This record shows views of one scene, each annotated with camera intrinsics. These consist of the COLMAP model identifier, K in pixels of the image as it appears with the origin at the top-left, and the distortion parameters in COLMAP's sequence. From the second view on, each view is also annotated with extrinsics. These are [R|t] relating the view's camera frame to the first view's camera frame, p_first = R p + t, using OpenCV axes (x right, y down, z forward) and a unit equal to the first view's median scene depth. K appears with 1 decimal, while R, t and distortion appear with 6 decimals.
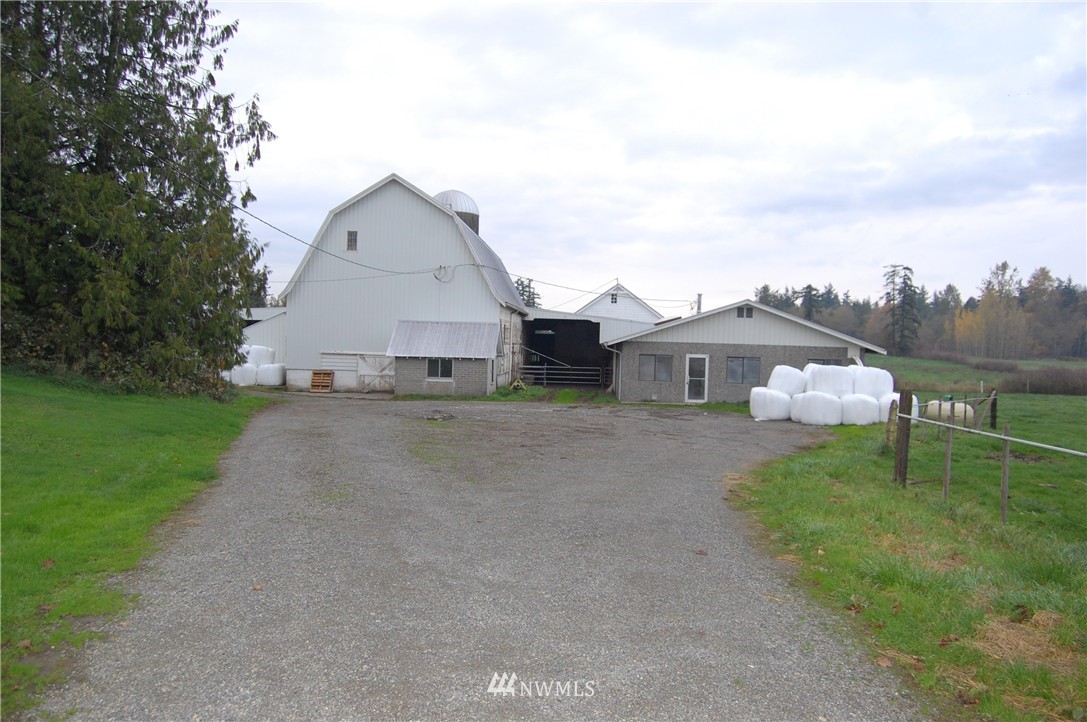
lens RADIAL K [[830.4, 0, 543.5], [0, 830.4, 361.0], [0, 0, 1]] dist [-0.000300, -0.000271]
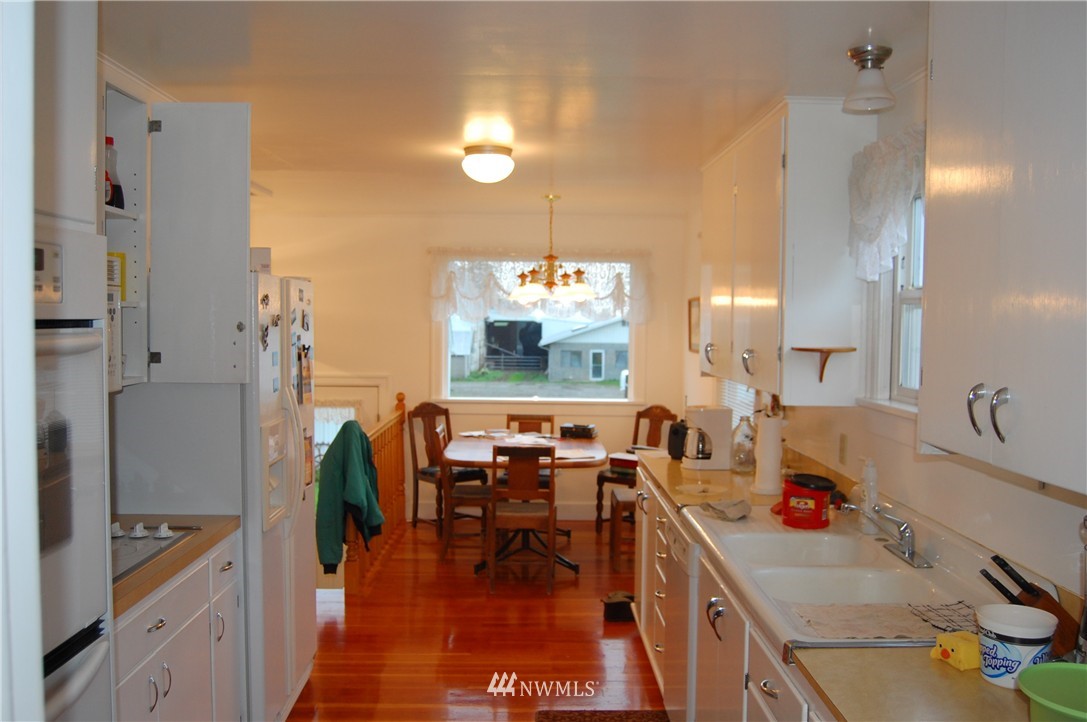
lens RADIAL K [[996.6, 0, 543.5], [0, 996.6, 361.0], [0, 0, 1]] dist [0.000125, -0.000044]
pose [[0.999101, -0.016551, 0.039028, 0.005101], [0.015438, 0.999470, 0.028651, -0.031462], [-0.039482, -0.028023, 0.998827, -0.660040]]
